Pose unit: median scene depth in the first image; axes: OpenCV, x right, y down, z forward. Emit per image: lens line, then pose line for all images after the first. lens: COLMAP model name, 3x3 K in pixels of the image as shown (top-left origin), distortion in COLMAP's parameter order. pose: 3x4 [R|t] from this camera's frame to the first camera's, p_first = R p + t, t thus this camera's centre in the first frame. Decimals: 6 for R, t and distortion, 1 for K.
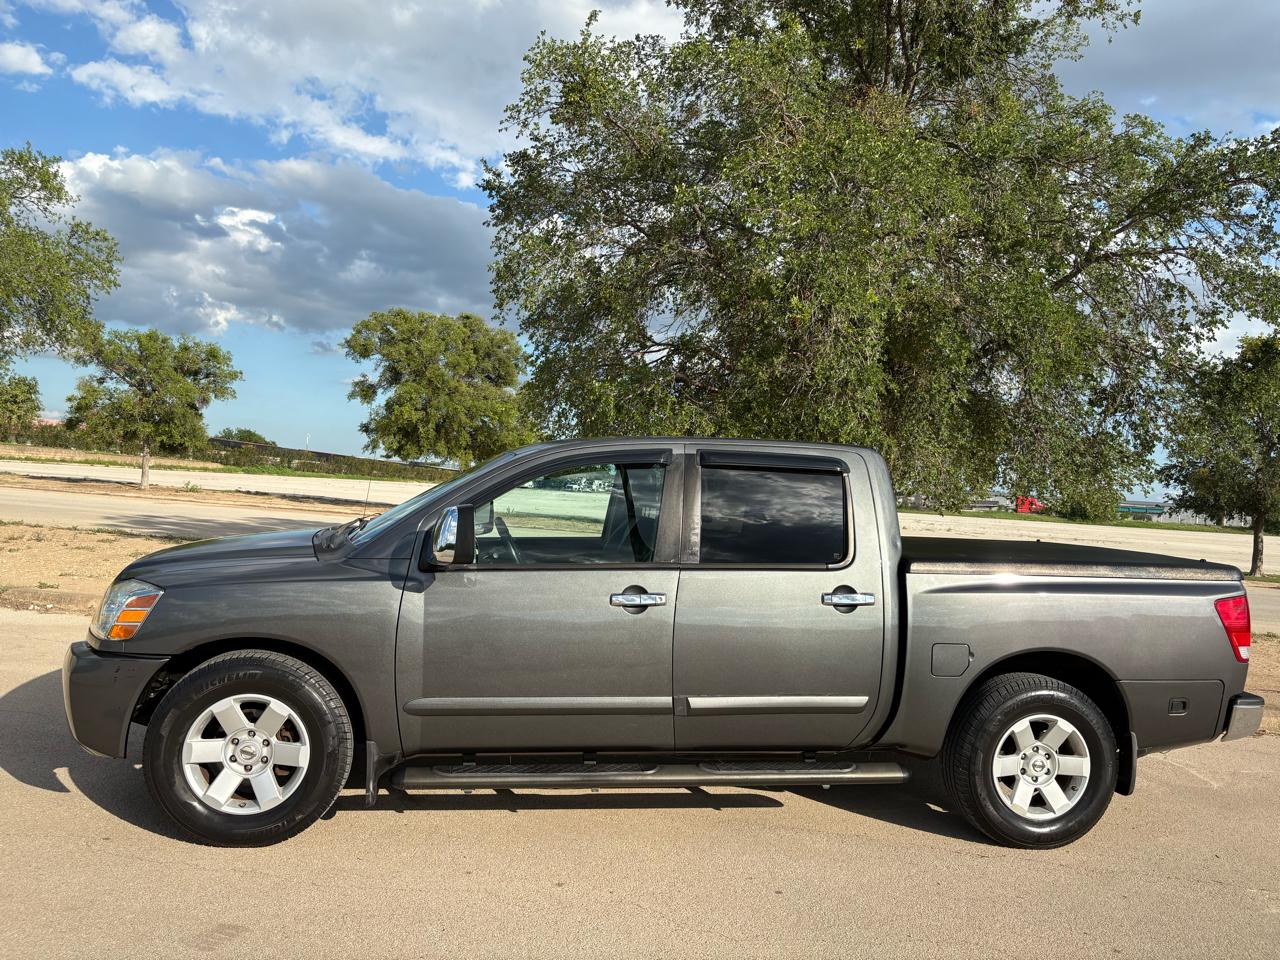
lens RADIAL K [[976.5, 0, 590.6], [0, 976.5, 513.4], [0, 0, 1]] dist [0.022809, -0.014161]
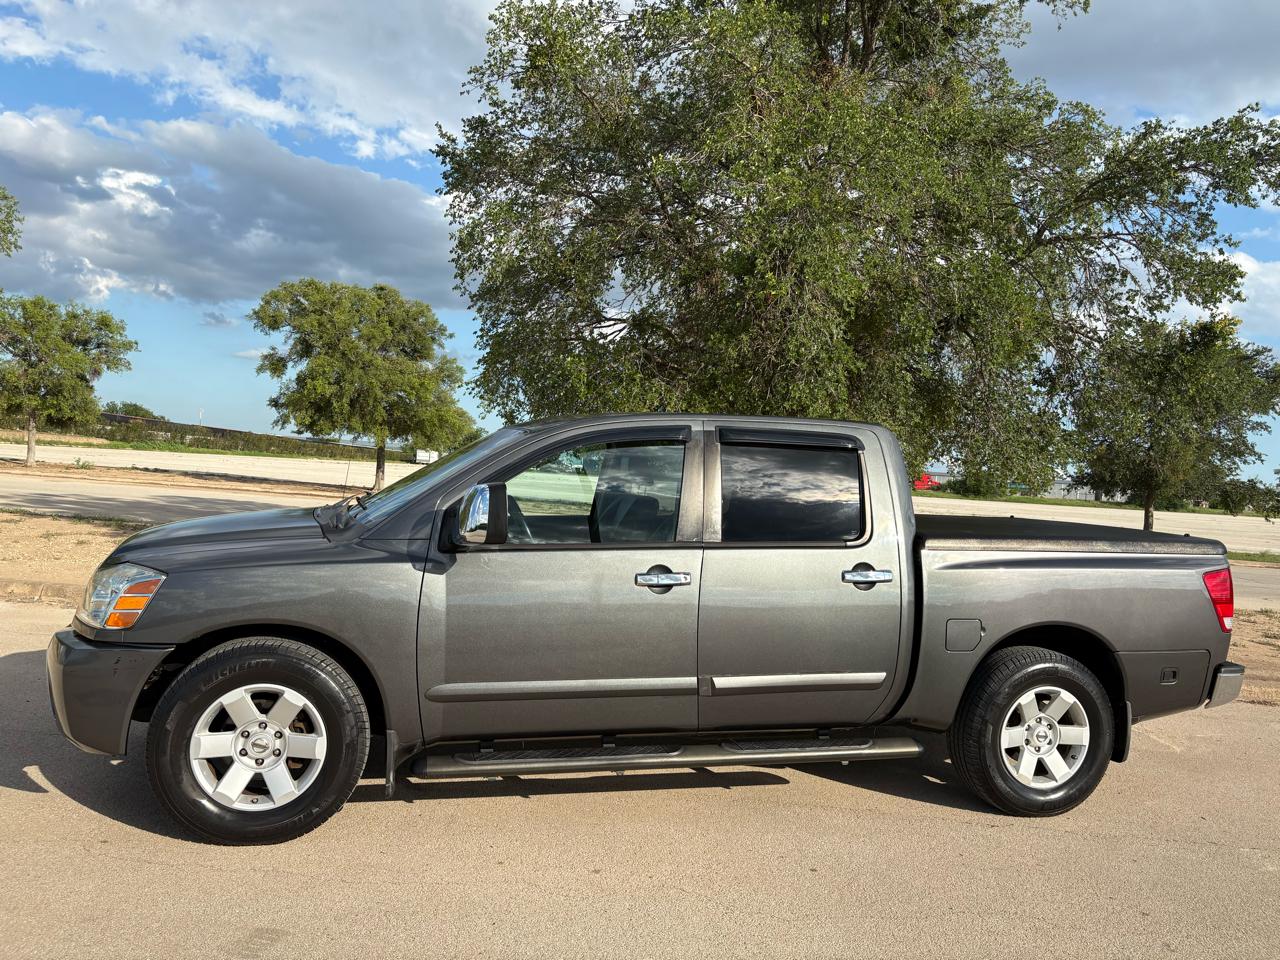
lens RADIAL K [[976.5, 0, 586.1], [0, 976.5, 511.2], [0, 0, 1]] dist [0.022809, -0.014161]
pose [[0.995333, -0.004716, 0.096387, -0.113661], [0.002640, 0.999762, 0.021653, -0.001340], [-0.096467, -0.021298, 0.995108, 0.030711]]
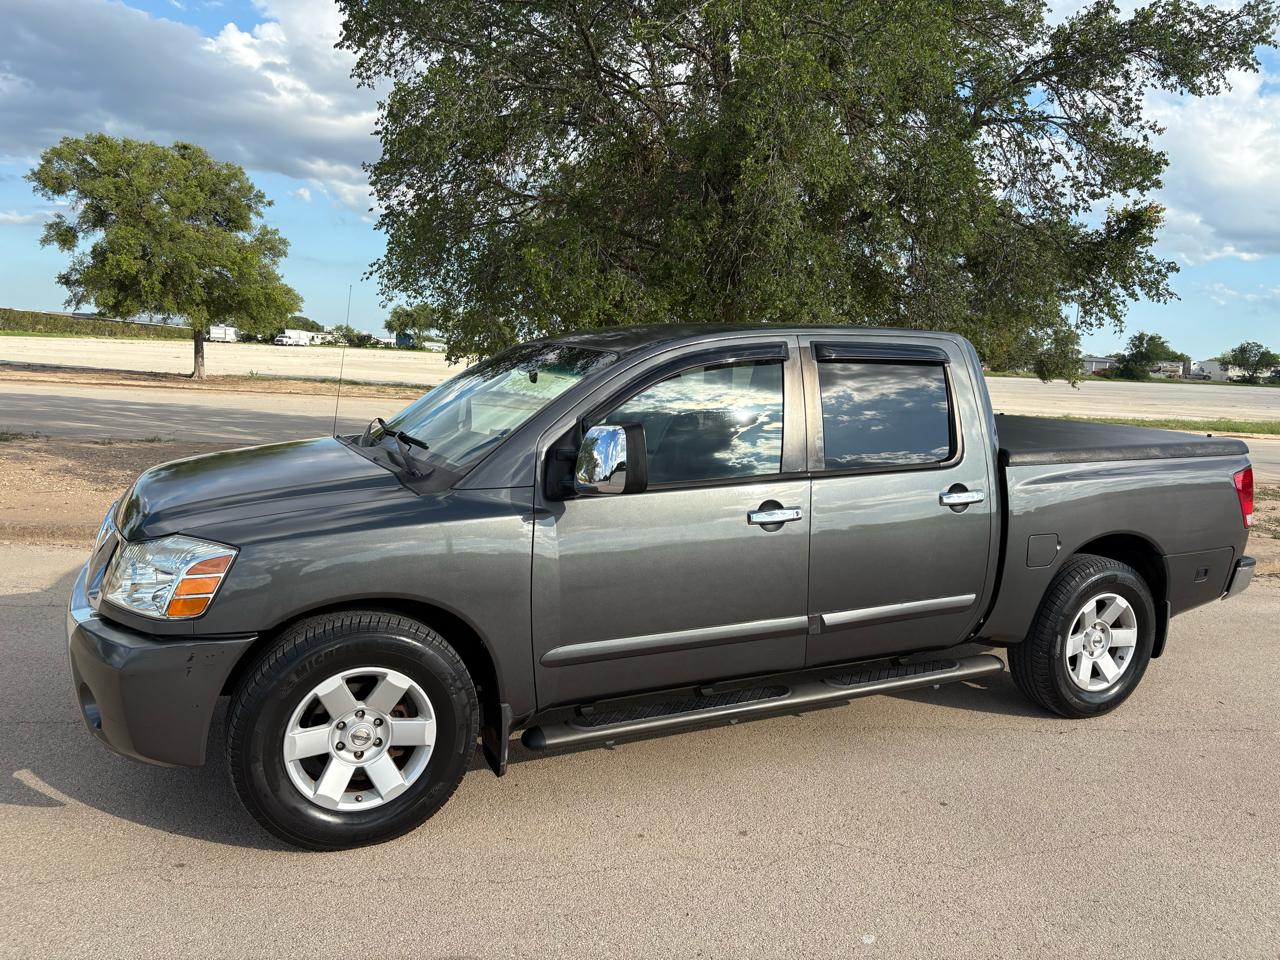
lens RADIAL K [[976.5, 0, 591.8], [0, 976.5, 517.9], [0, 0, 1]] dist [0.022809, -0.014161]
pose [[0.955922, -0.070875, 0.284938, -0.345726], [0.025477, 0.986791, 0.159980, -0.053890], [-0.292513, -0.145669, 0.945101, 0.183308]]
